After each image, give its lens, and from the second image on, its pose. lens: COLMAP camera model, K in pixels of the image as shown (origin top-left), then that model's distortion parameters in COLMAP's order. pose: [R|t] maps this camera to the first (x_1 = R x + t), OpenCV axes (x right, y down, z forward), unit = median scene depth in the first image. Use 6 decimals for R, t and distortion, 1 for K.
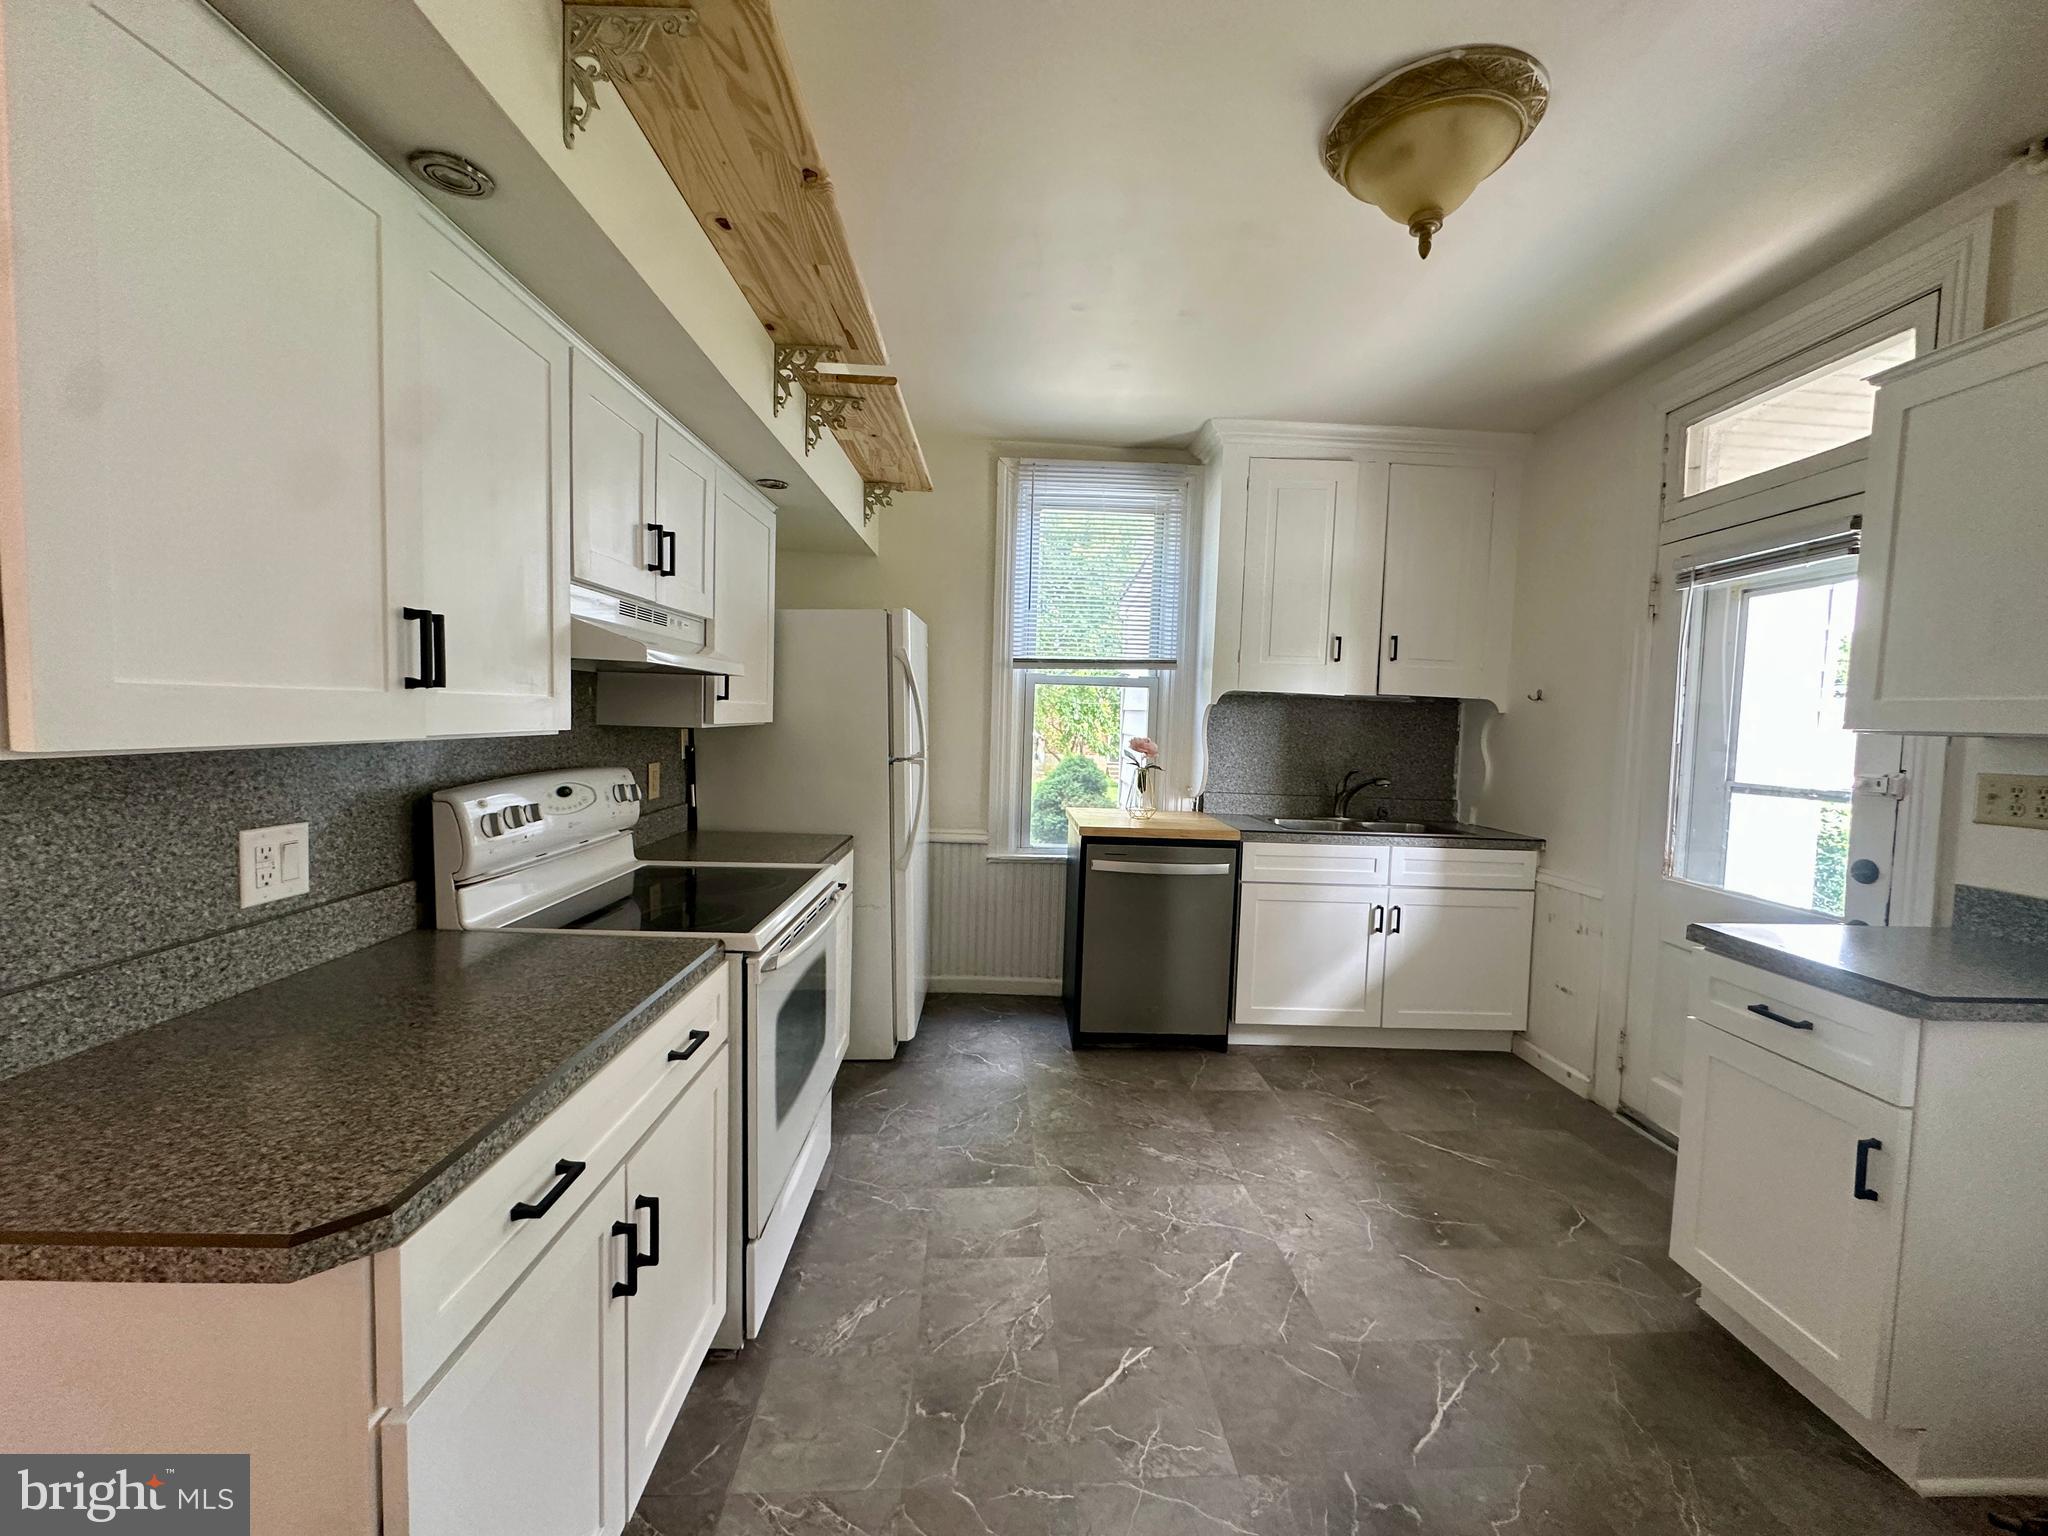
lens RADIAL K [[822.6, 0, 1021.5], [0, 822.6, 769.3], [0, 0, 1]] dist [-0.004854, 0.000947]
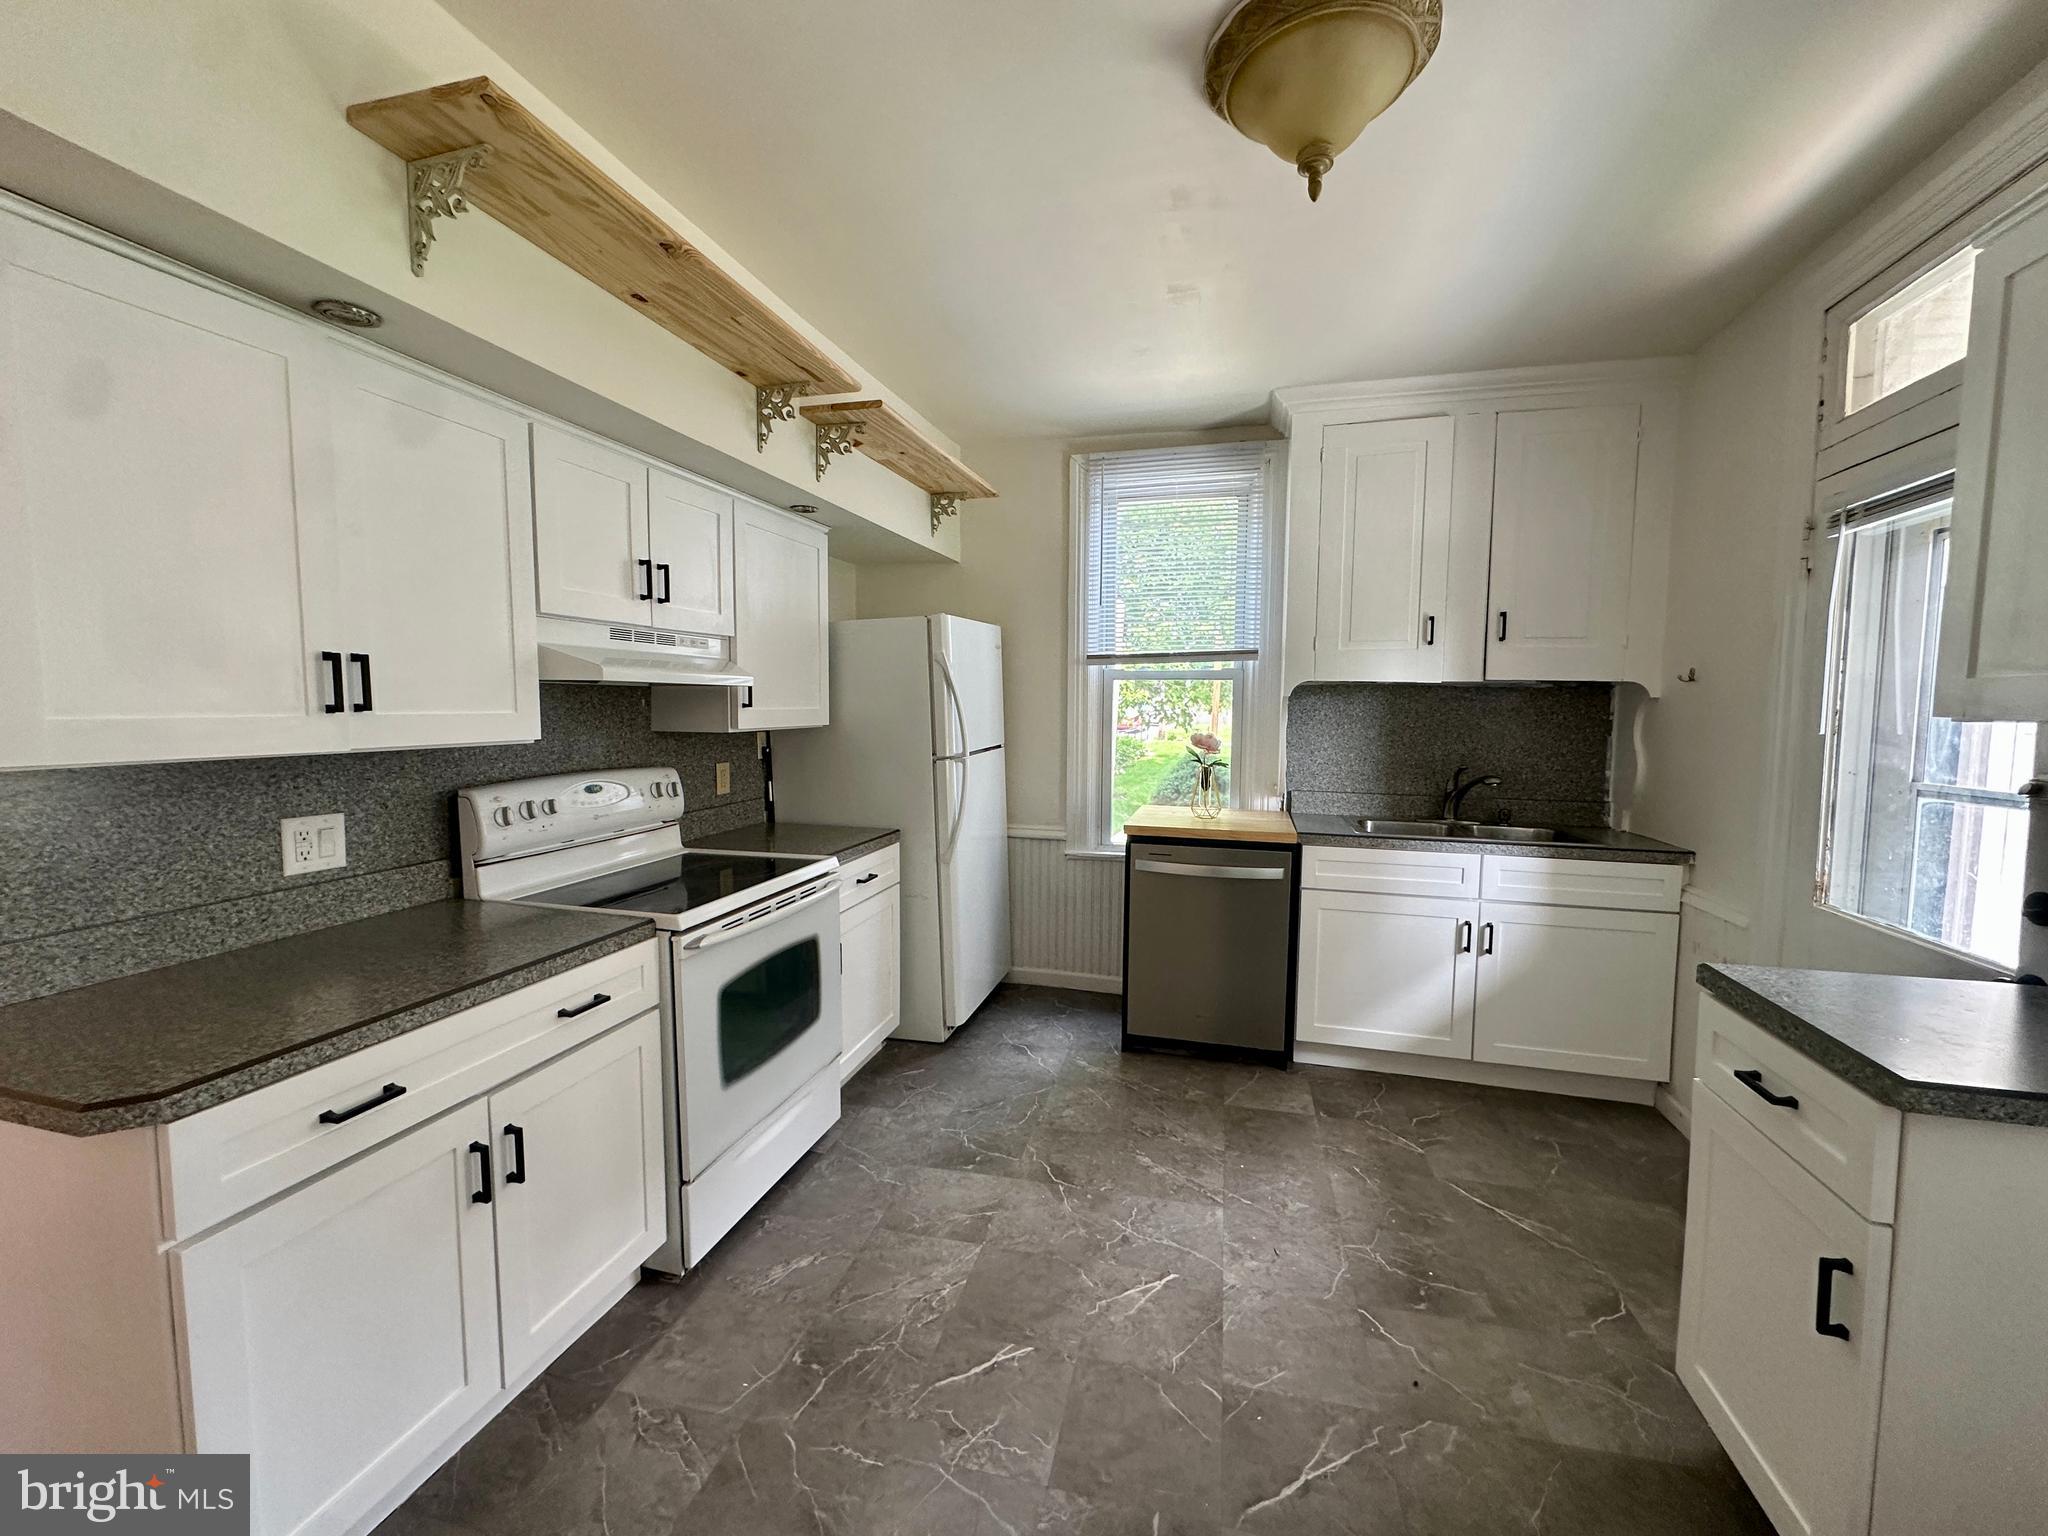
lens RADIAL K [[822.6, 0, 1021.5], [0, 822.6, 769.3], [0, 0, 1]] dist [-0.004854, 0.000947]
pose [[0.956747, -0.000613, -0.290920, 0.318275], [0.003109, 0.999962, 0.008117, -0.007418], [0.290904, -0.008670, 0.956713, 0.031781]]
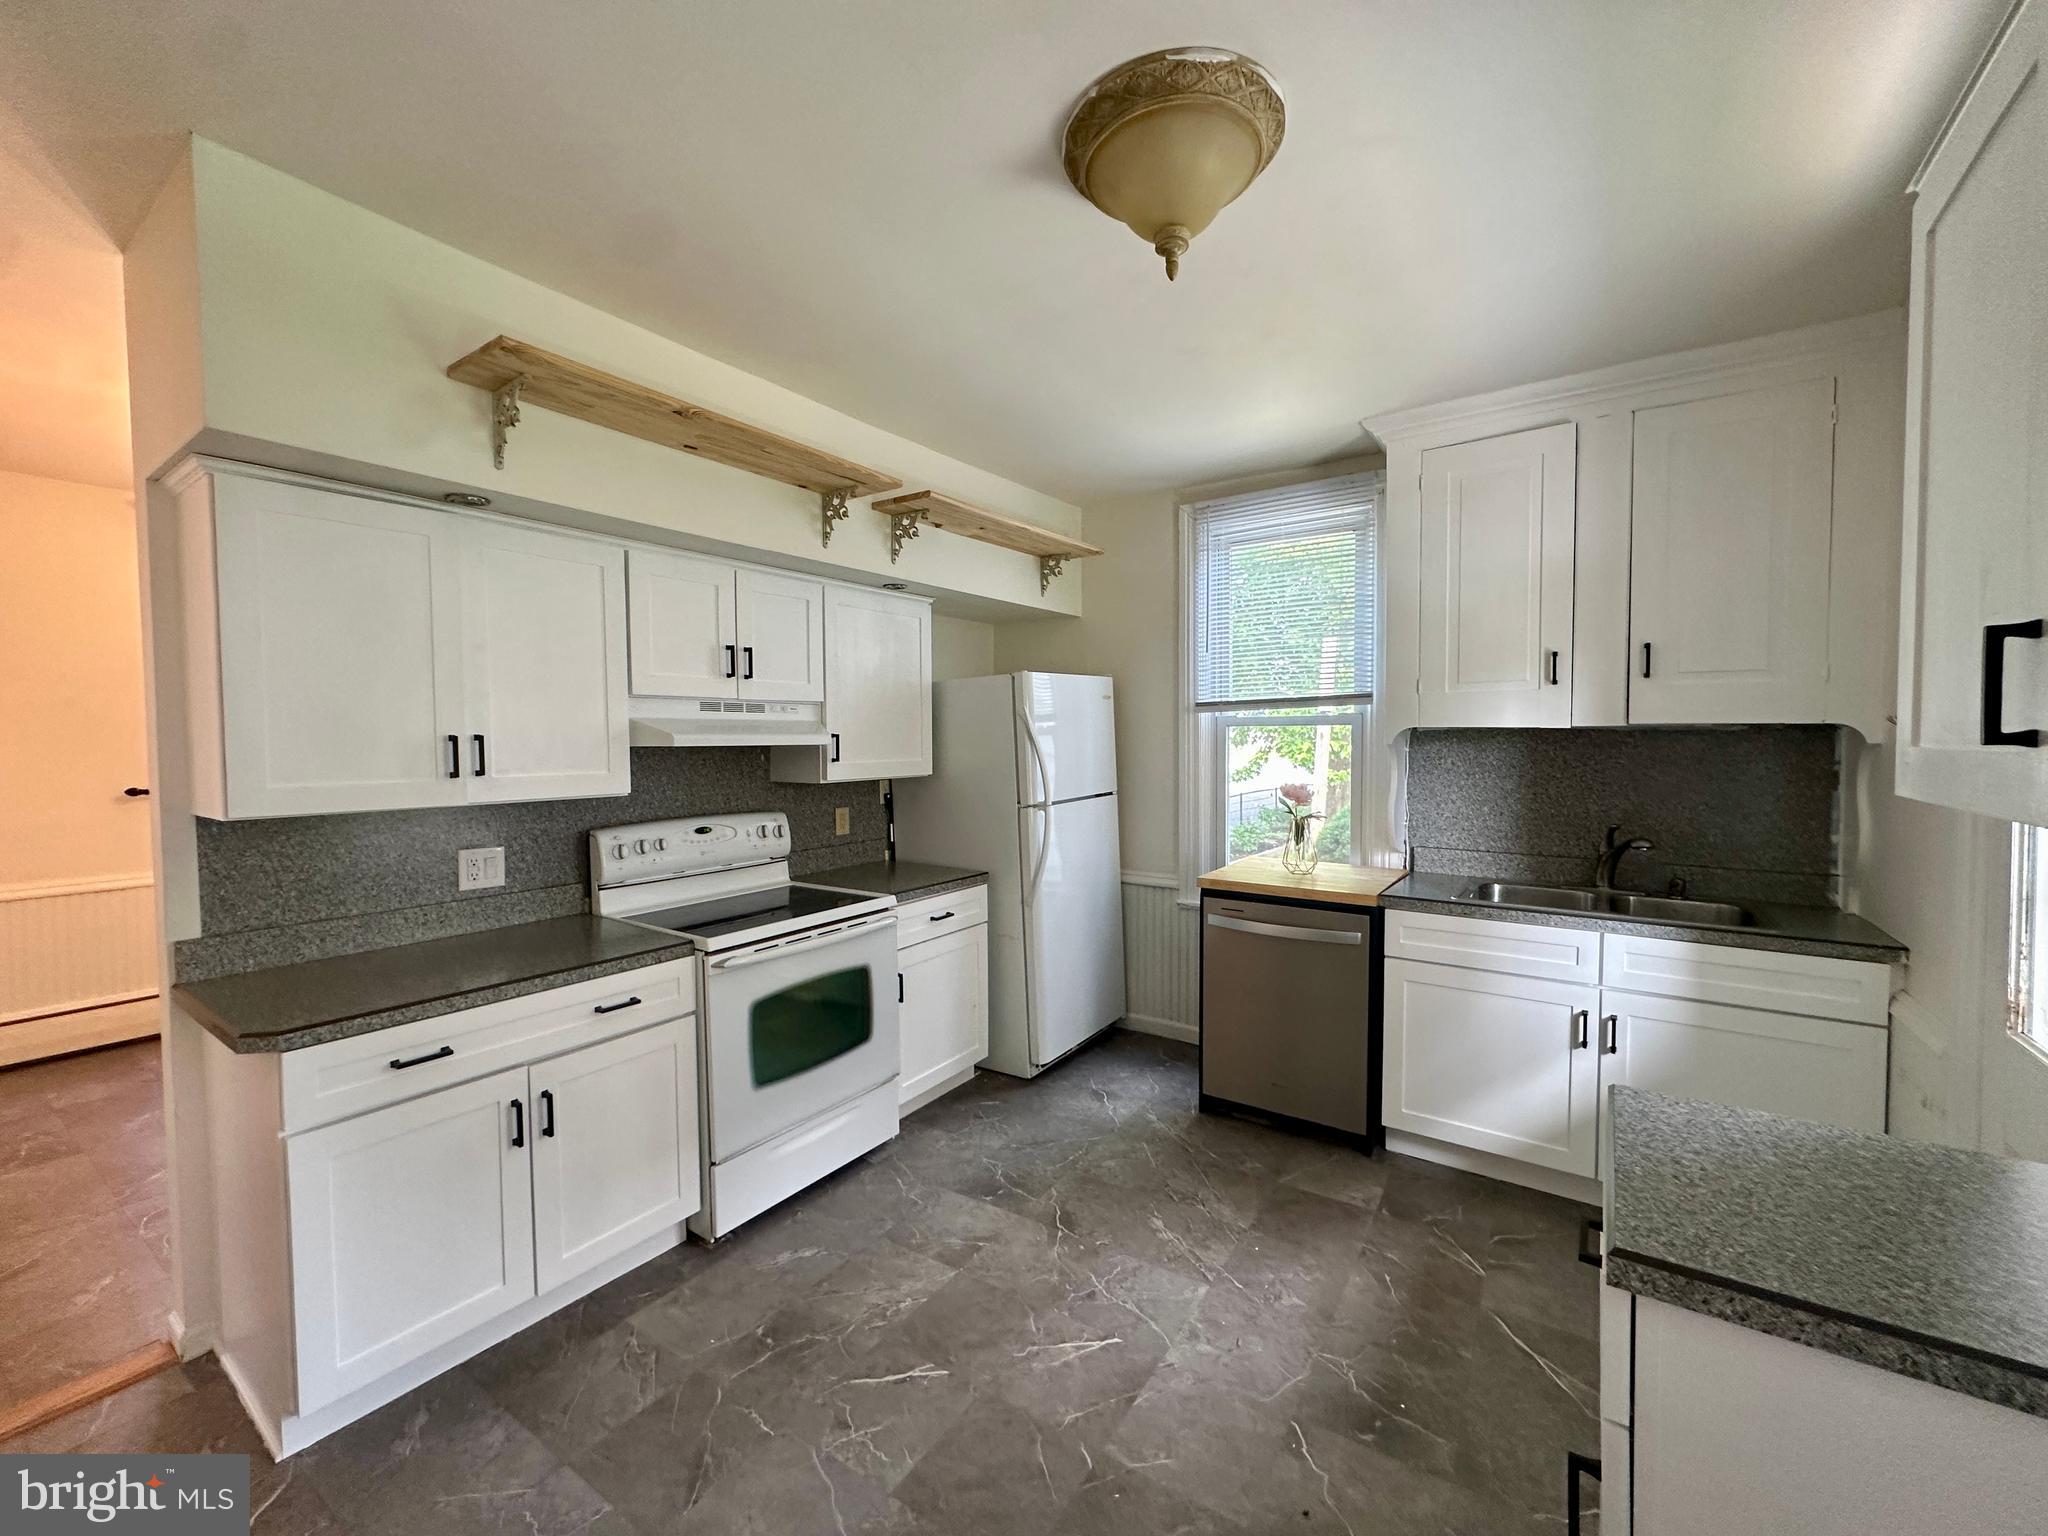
lens RADIAL K [[822.6, 0, 1021.5], [0, 822.6, 769.3], [0, 0, 1]] dist [-0.004854, 0.000947]
pose [[0.801744, -0.012313, -0.597540, 0.641831], [-0.009191, 0.999416, -0.032925, -0.031794], [0.597597, 0.031890, 0.801163, 0.130516]]
